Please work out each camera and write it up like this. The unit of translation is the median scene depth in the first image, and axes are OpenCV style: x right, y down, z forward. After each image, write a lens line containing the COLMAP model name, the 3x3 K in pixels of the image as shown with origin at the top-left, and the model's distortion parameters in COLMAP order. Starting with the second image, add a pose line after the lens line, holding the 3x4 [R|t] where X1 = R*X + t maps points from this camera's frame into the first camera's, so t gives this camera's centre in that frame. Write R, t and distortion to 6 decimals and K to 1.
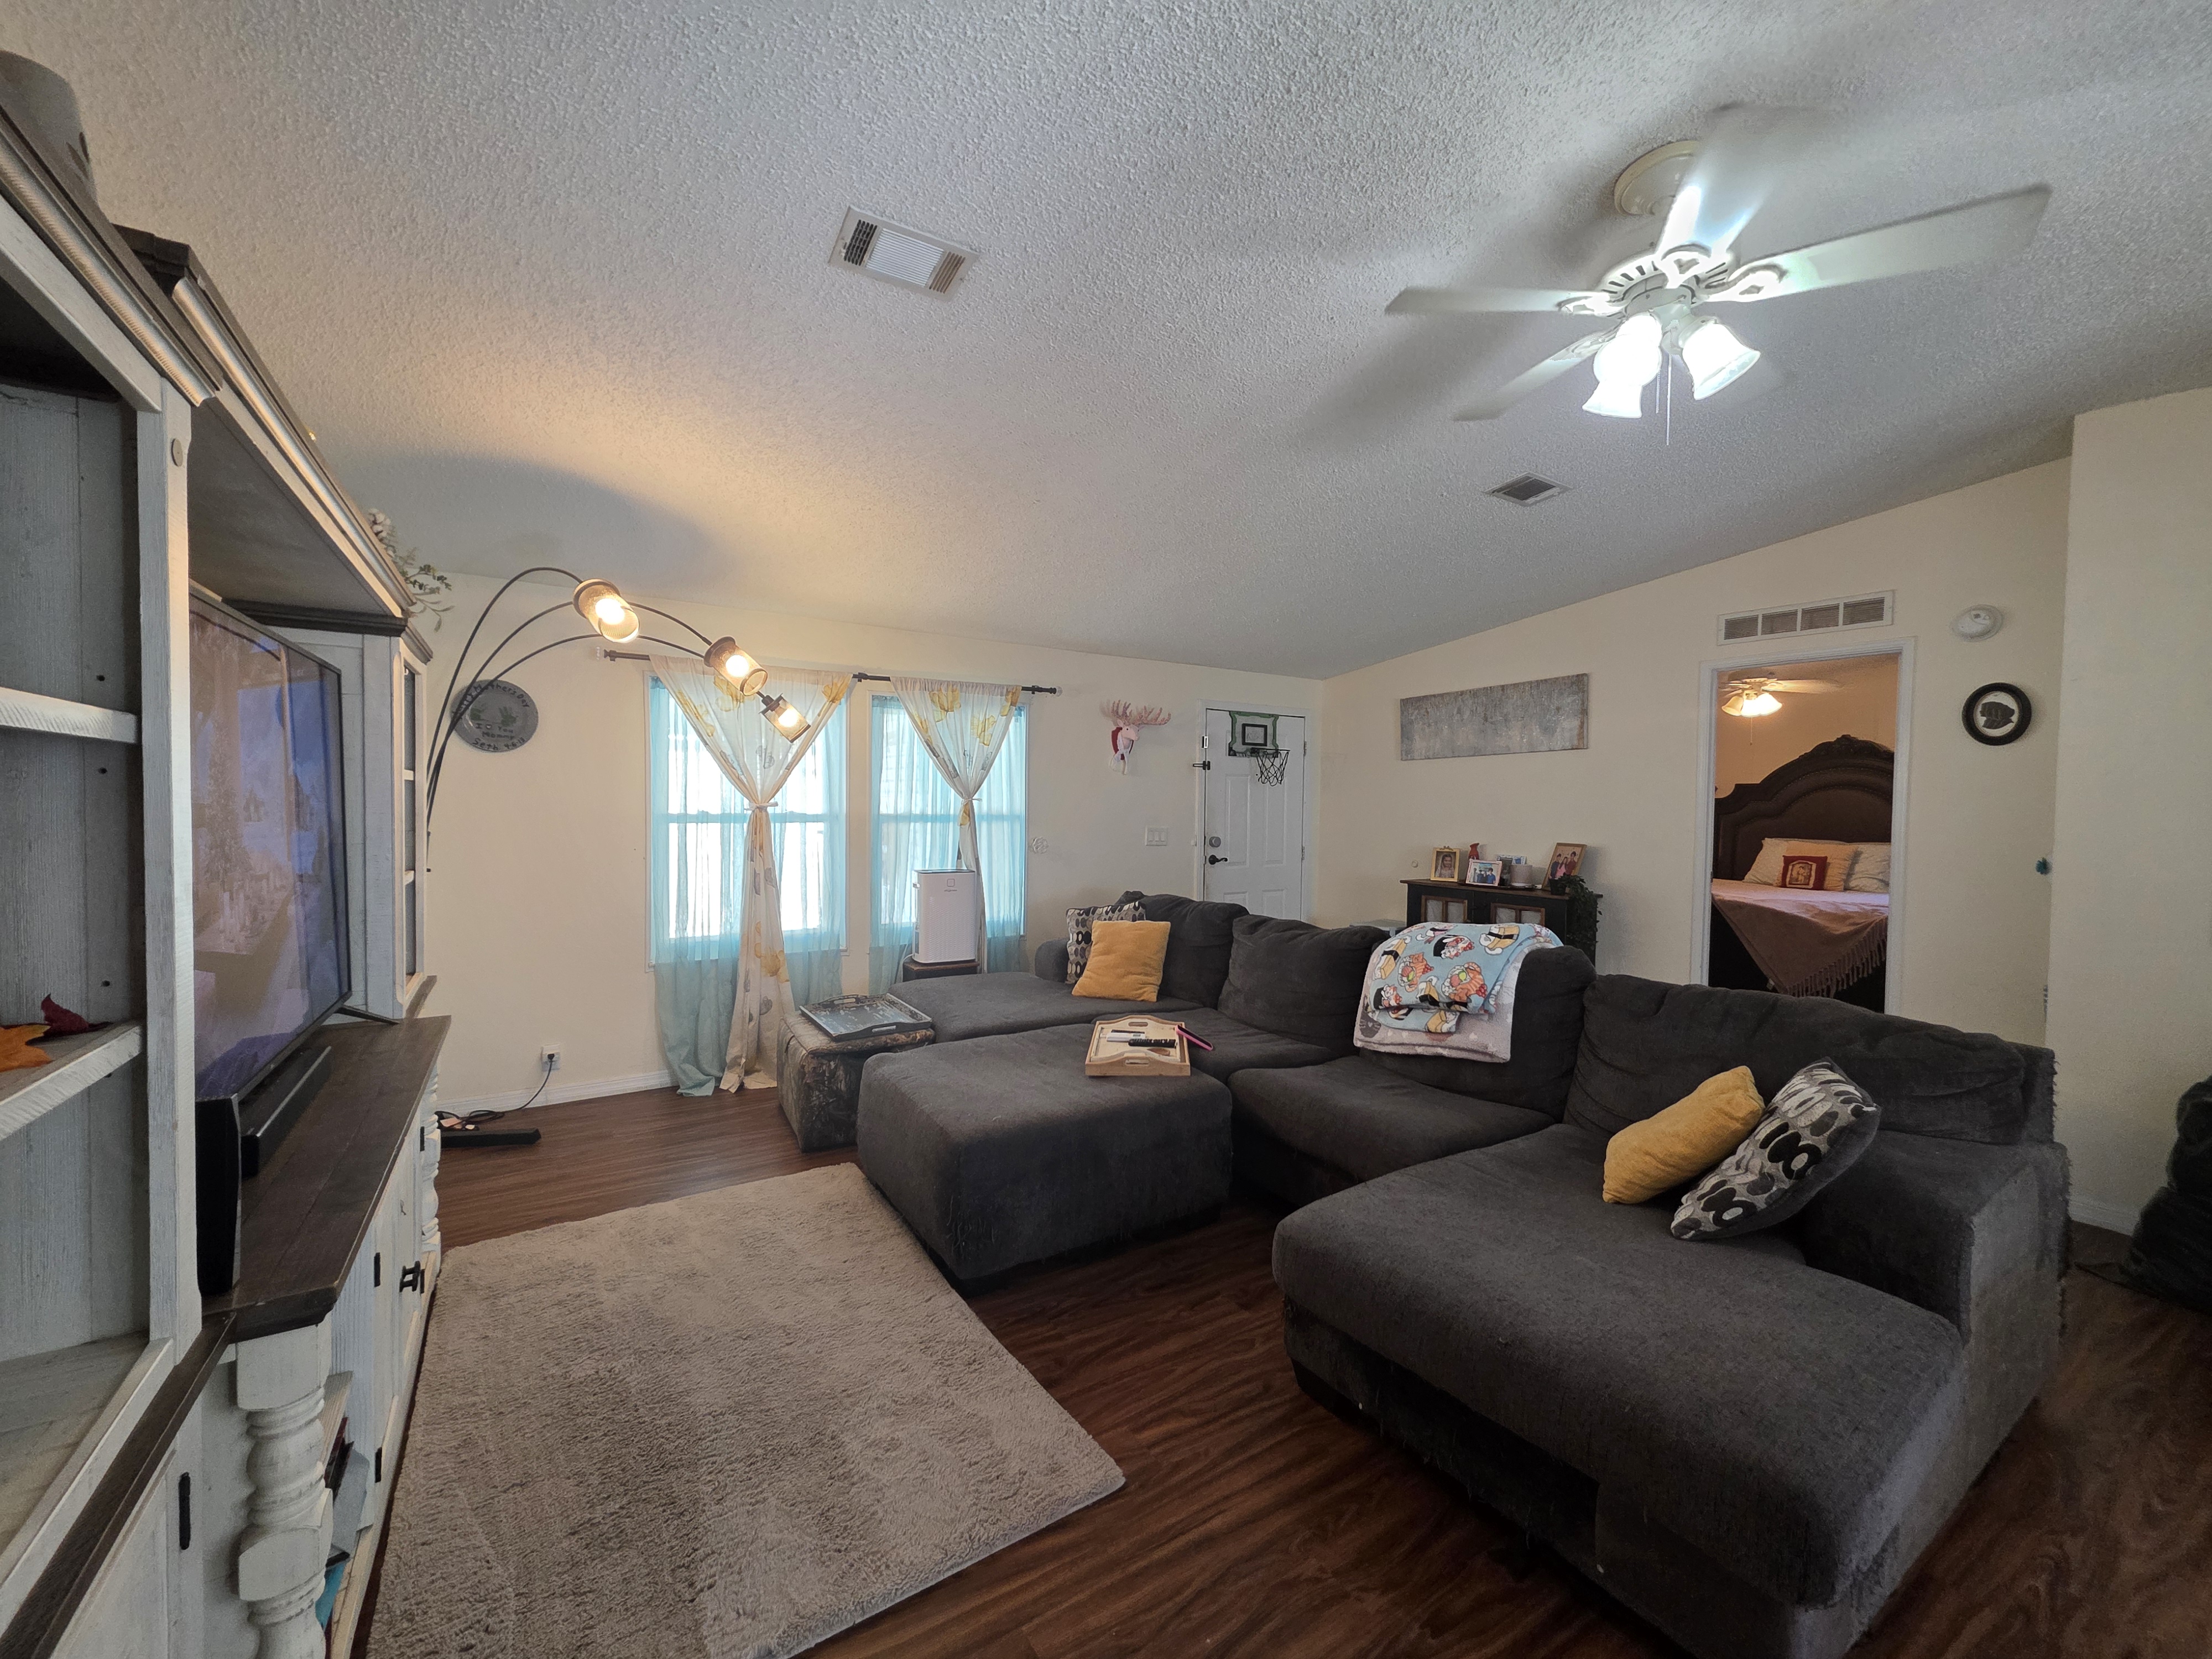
lens RADIAL K [[882.4, 0, 1105.5], [0, 882.4, 826.2], [0, 0, 1]] dist [0.002515, 0.001148]
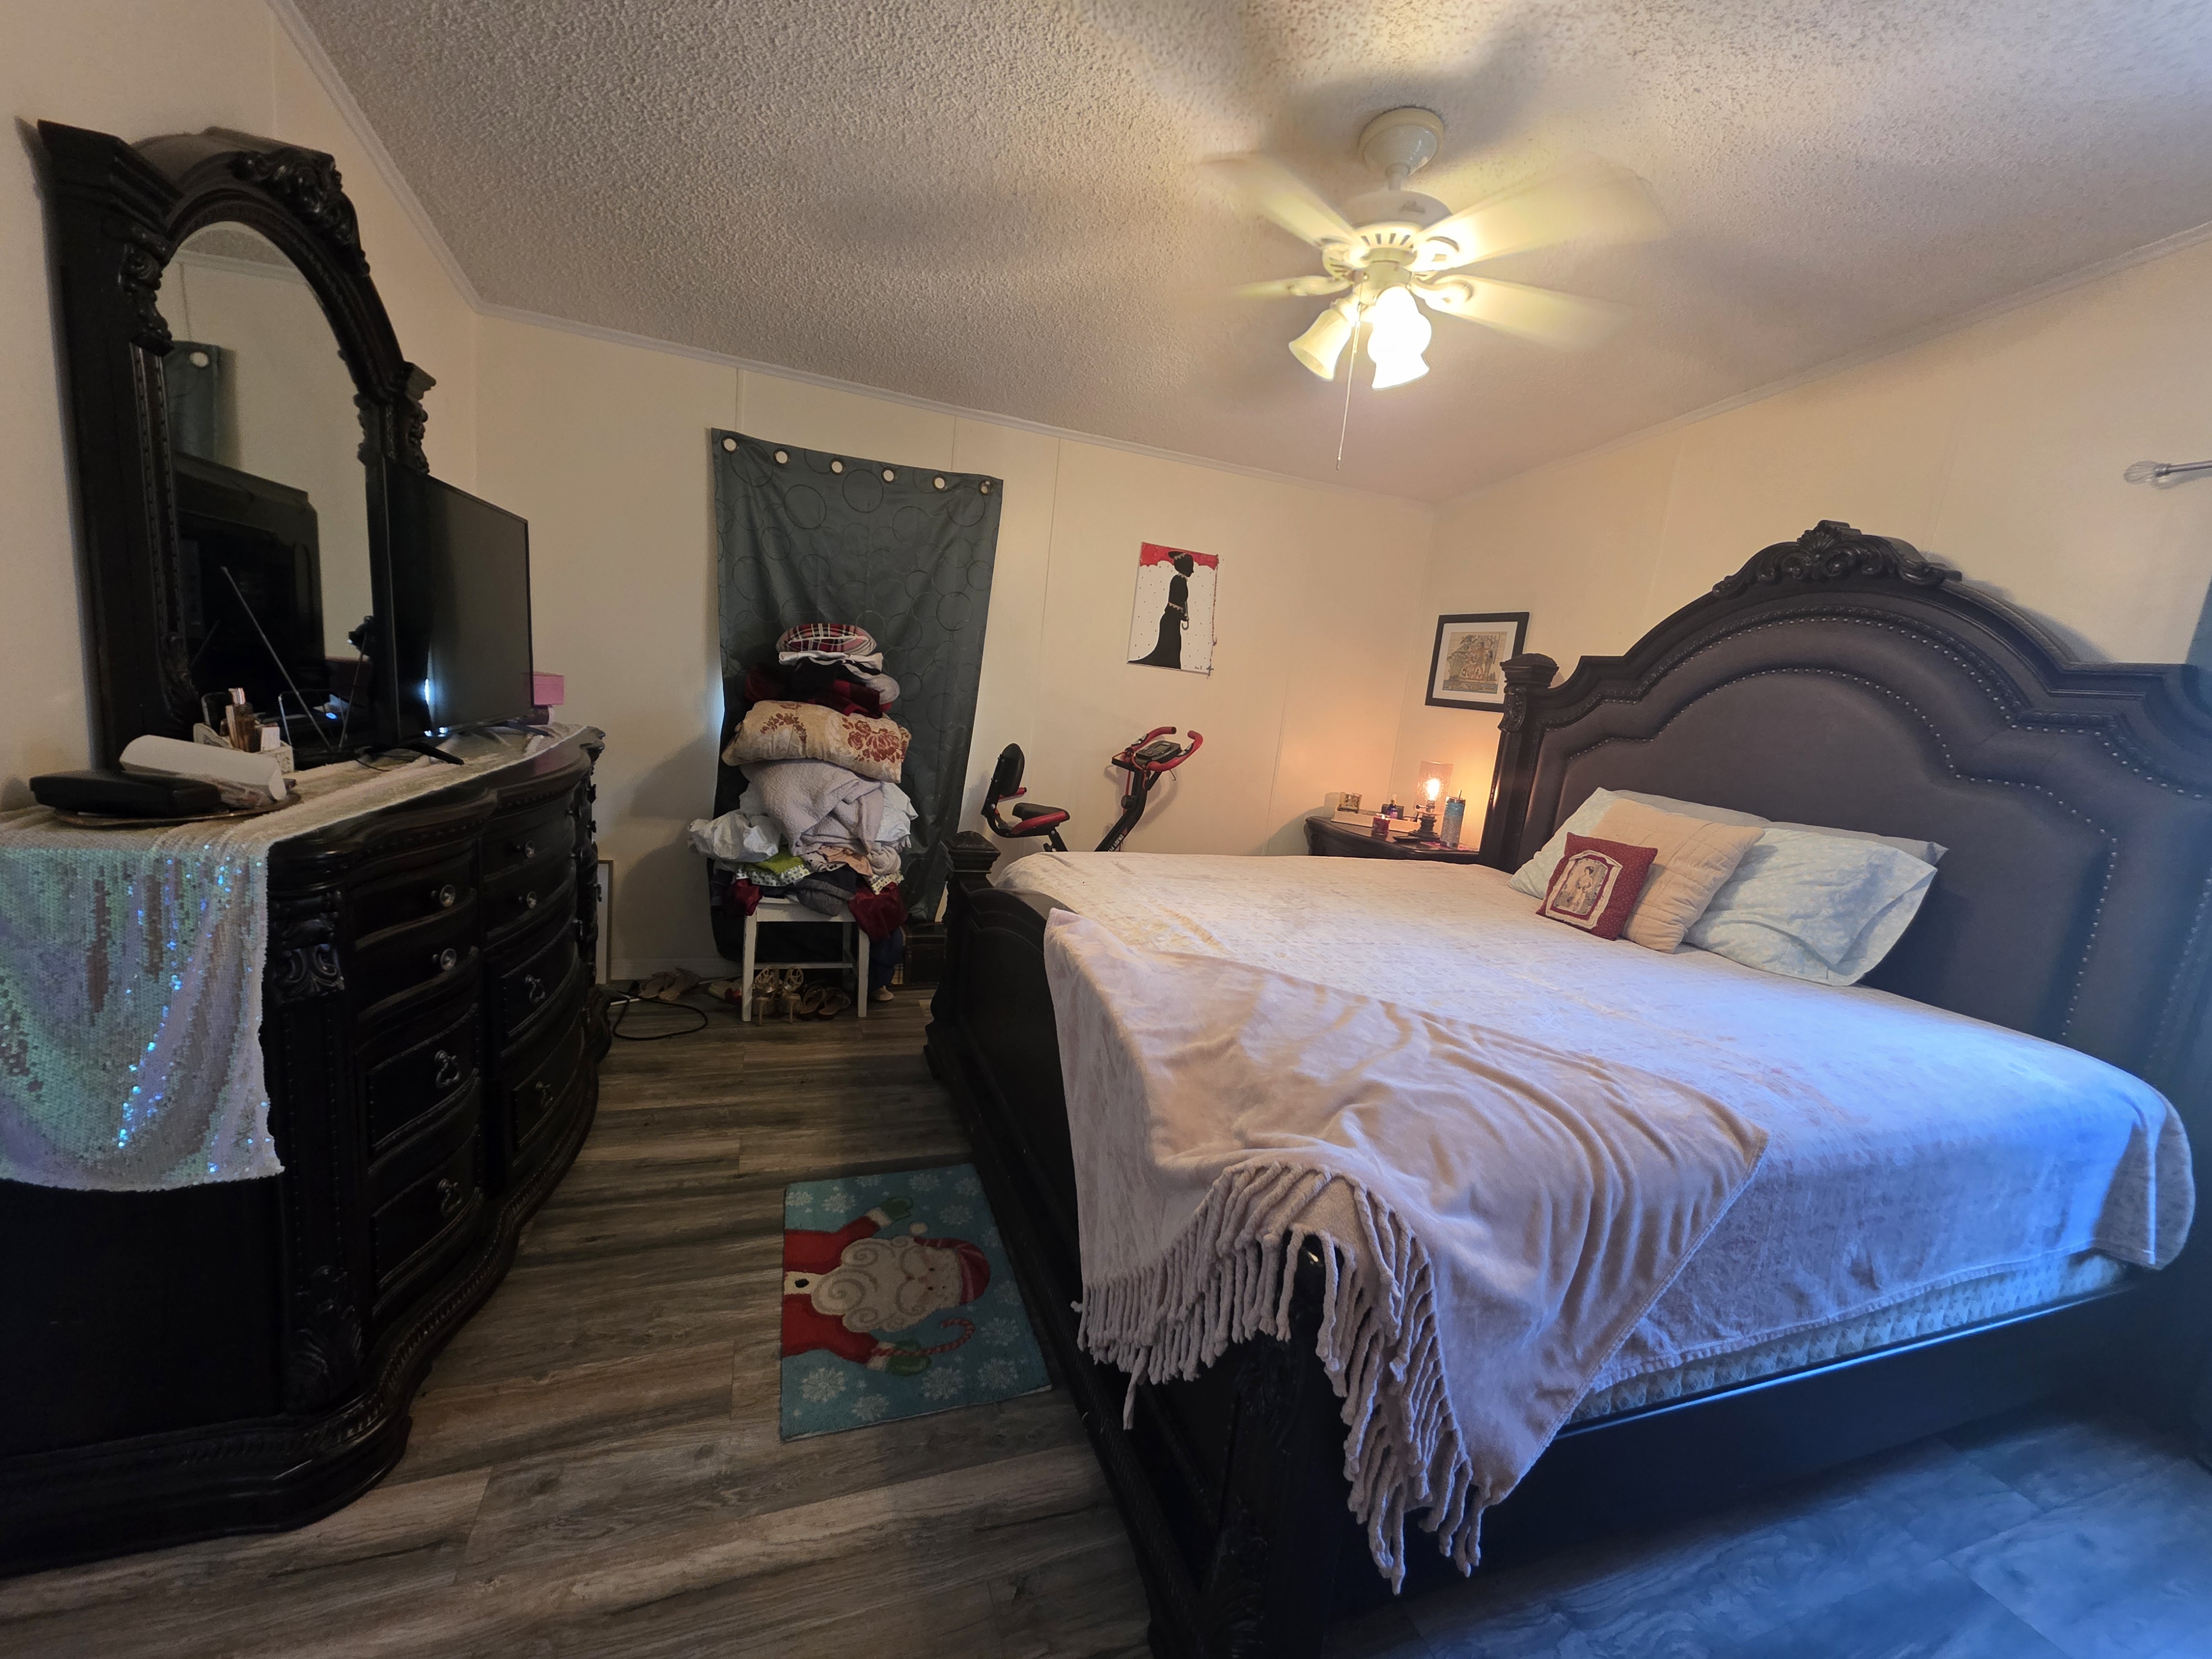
lens RADIAL K [[882.4, 0, 1112.0], [0, 882.4, 828.7], [0, 0, 1]] dist [0.002515, 0.001148]
pose [[0.972867, 0.121957, -0.196611, 0.669681], [-0.097689, 0.986853, 0.128759, 0.001731], [0.209729, -0.106059, 0.971990, 0.606593]]
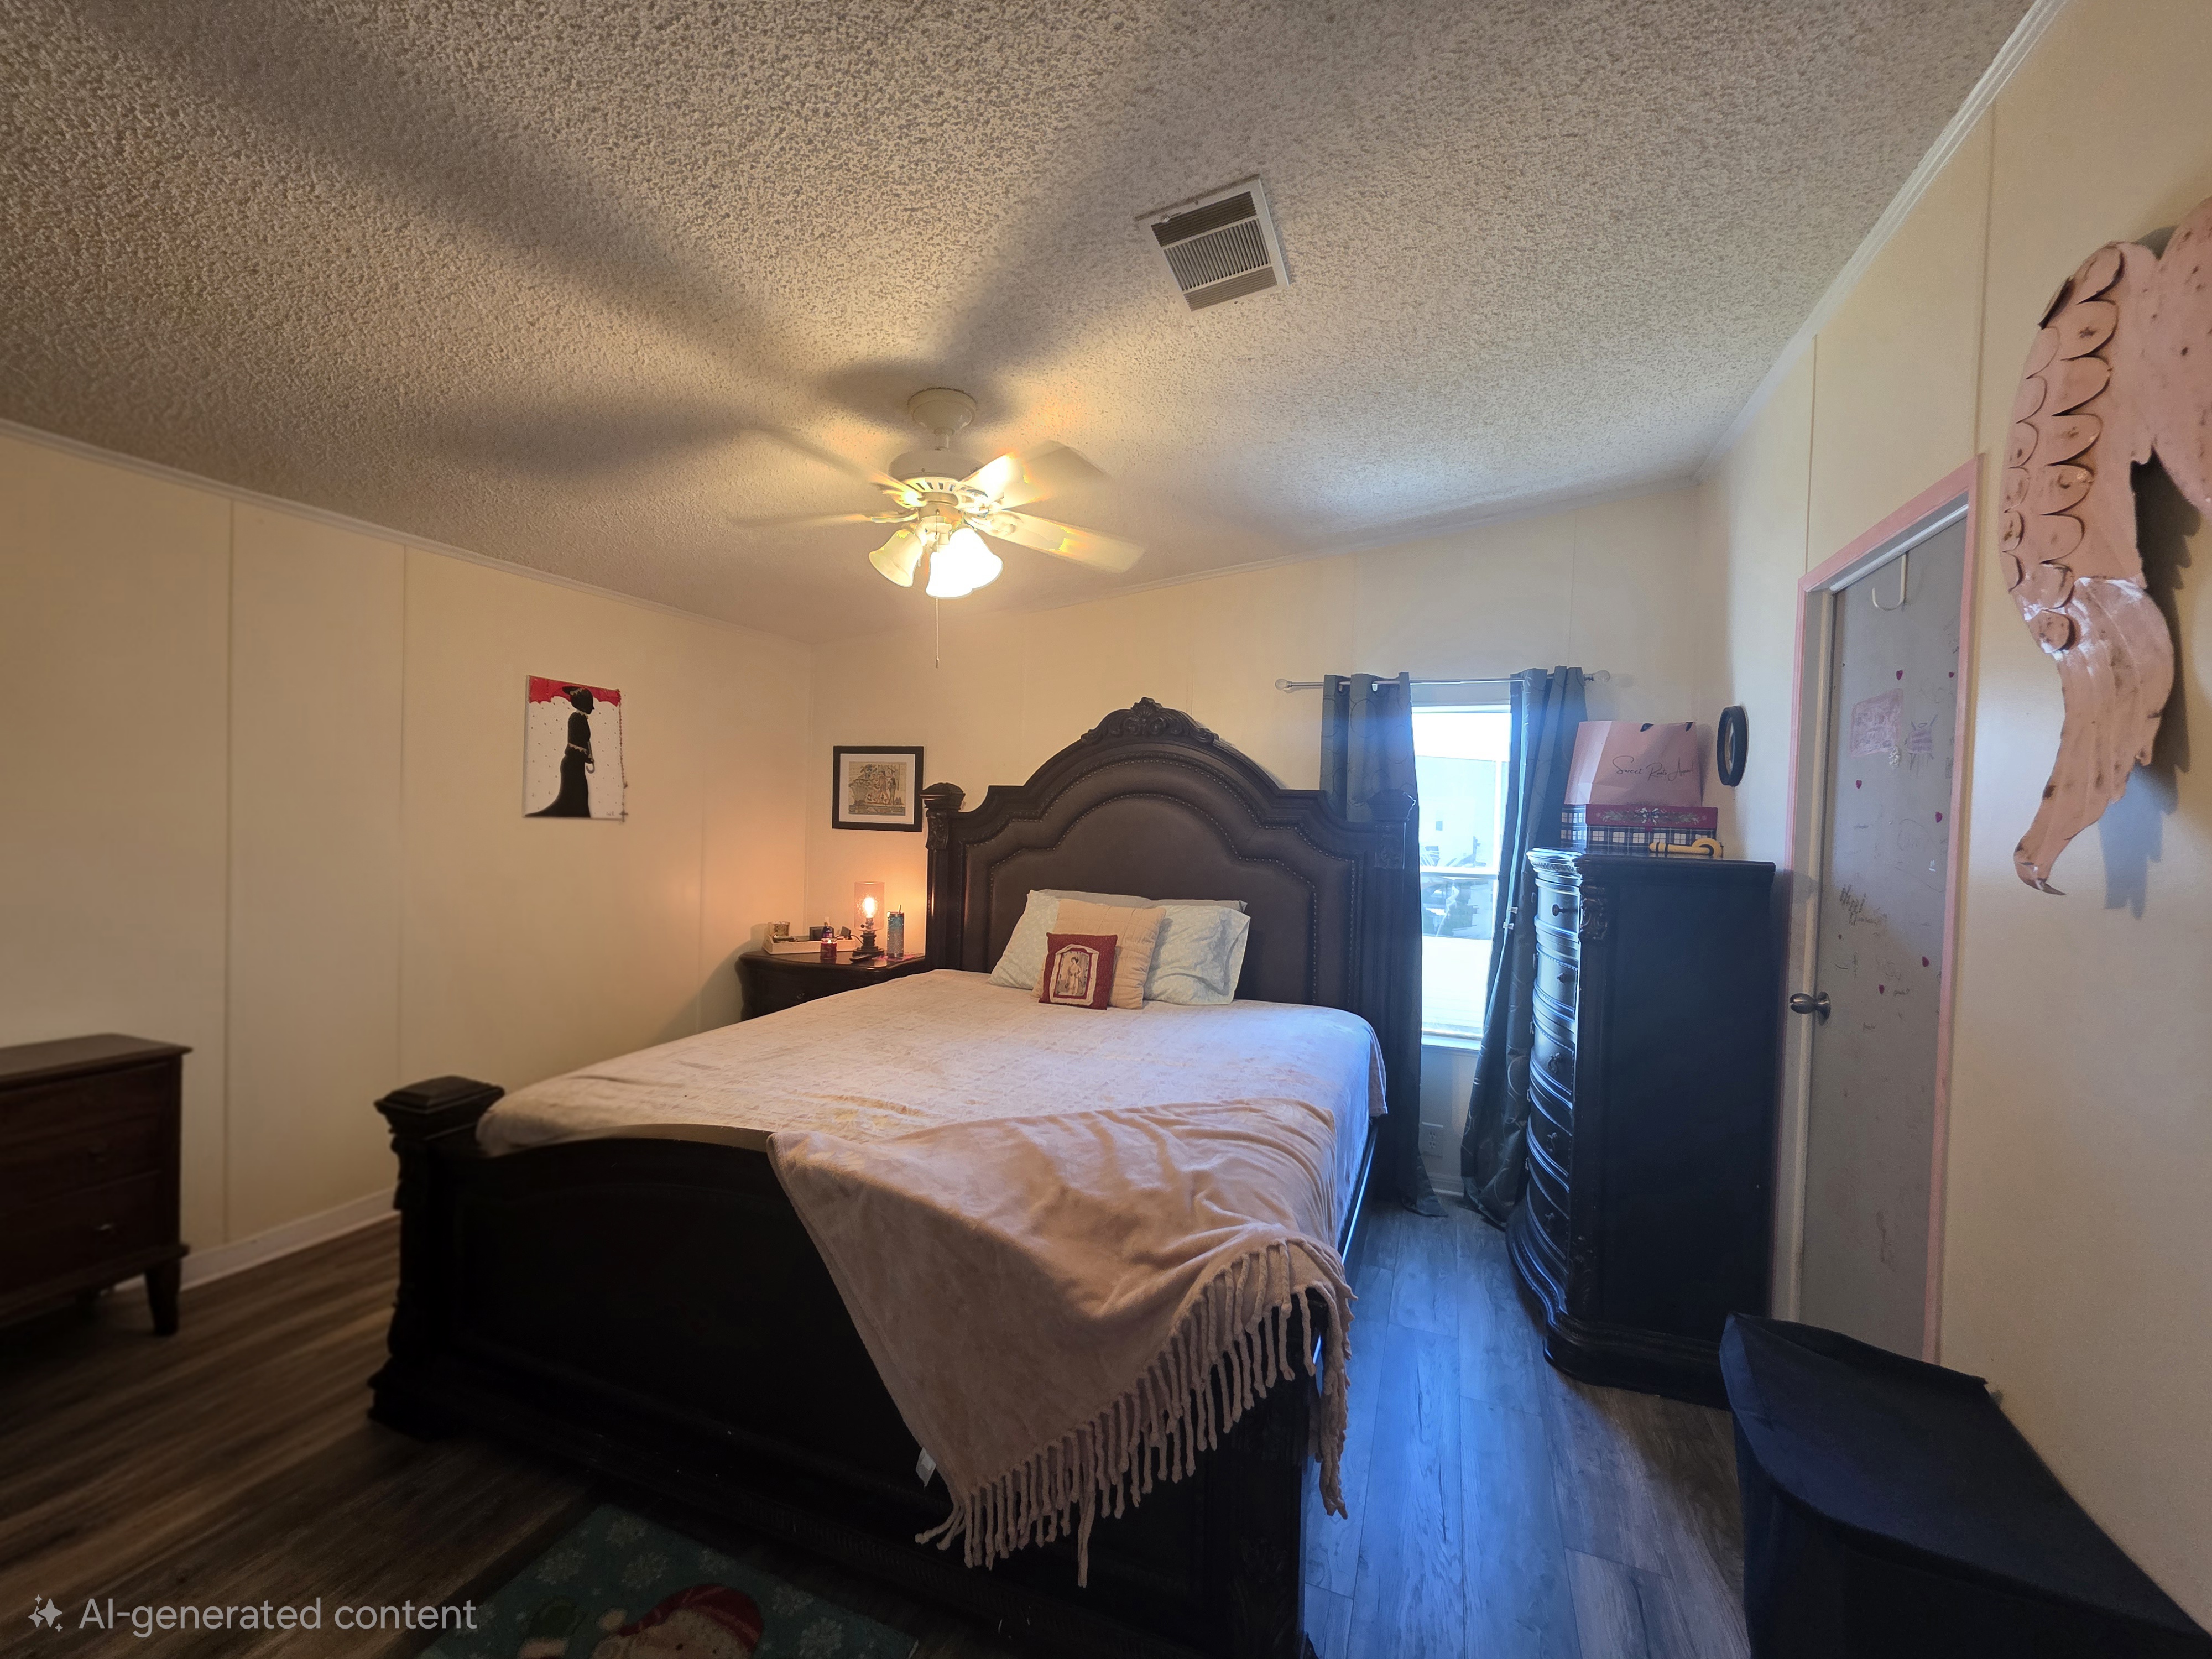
lens RADIAL K [[882.4, 0, 1107.5], [0, 882.4, 825.8], [0, 0, 1]] dist [0.002515, 0.001148]
pose [[0.807117, 0.000590, 0.590392, 0.524291], [0.004620, 0.999963, -0.007315, -0.022330], [-0.590374, 0.008632, 0.807084, 0.609281]]
